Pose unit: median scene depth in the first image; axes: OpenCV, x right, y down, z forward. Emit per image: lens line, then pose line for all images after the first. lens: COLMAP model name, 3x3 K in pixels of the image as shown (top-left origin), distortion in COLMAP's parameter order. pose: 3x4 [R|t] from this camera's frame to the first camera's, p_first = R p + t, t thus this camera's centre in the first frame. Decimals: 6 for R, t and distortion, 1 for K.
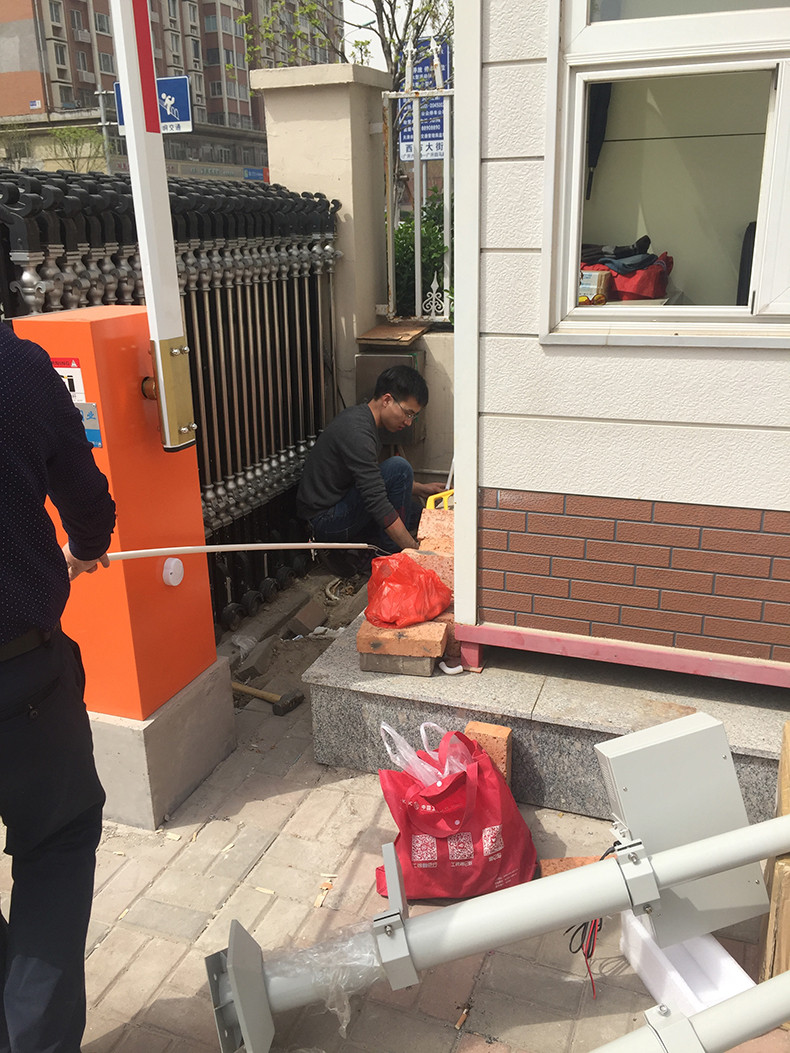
lens RADIAL K [[898.8, 0, 395.3], [0, 898.8, 526.7], [0, 0, 1]] dist [0.051221, -0.066407]
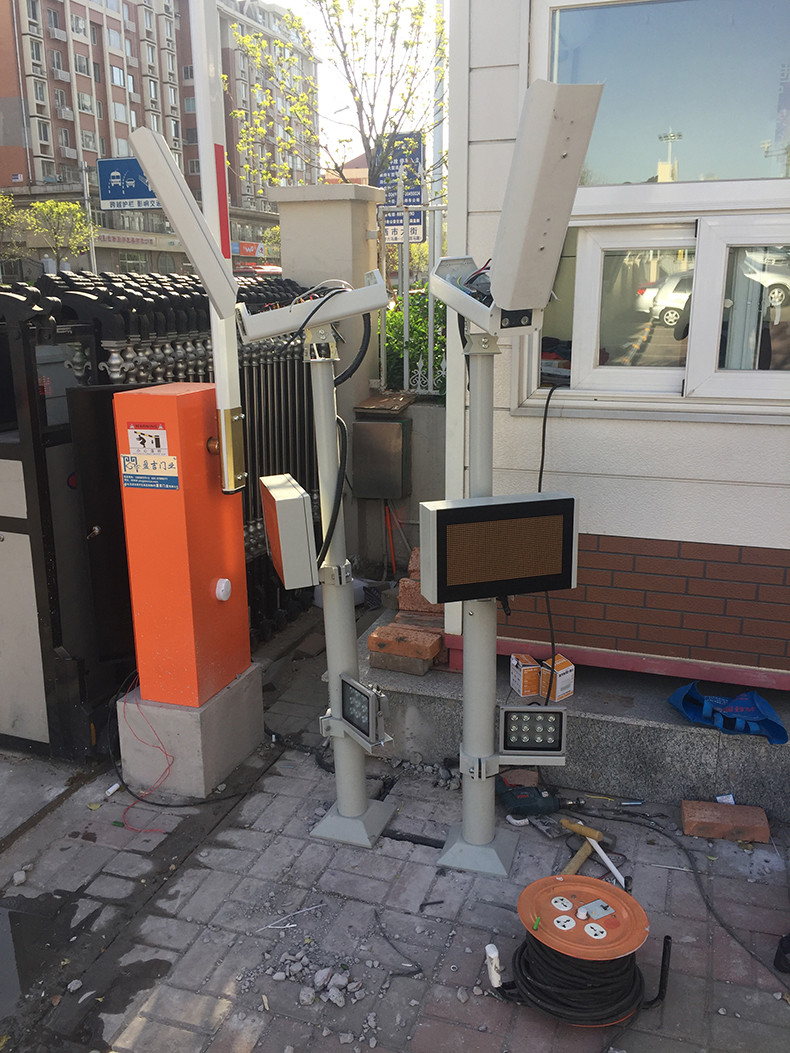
lens RADIAL K [[898.8, 0, 397.3], [0, 898.8, 527.1], [0, 0, 1]] dist [0.051221, -0.066407]
pose [[0.999351, 0.005441, 0.035602, -0.045356], [-0.002854, 0.997377, -0.072328, 0.050161], [-0.035902, 0.072180, 0.996745, -0.260049]]
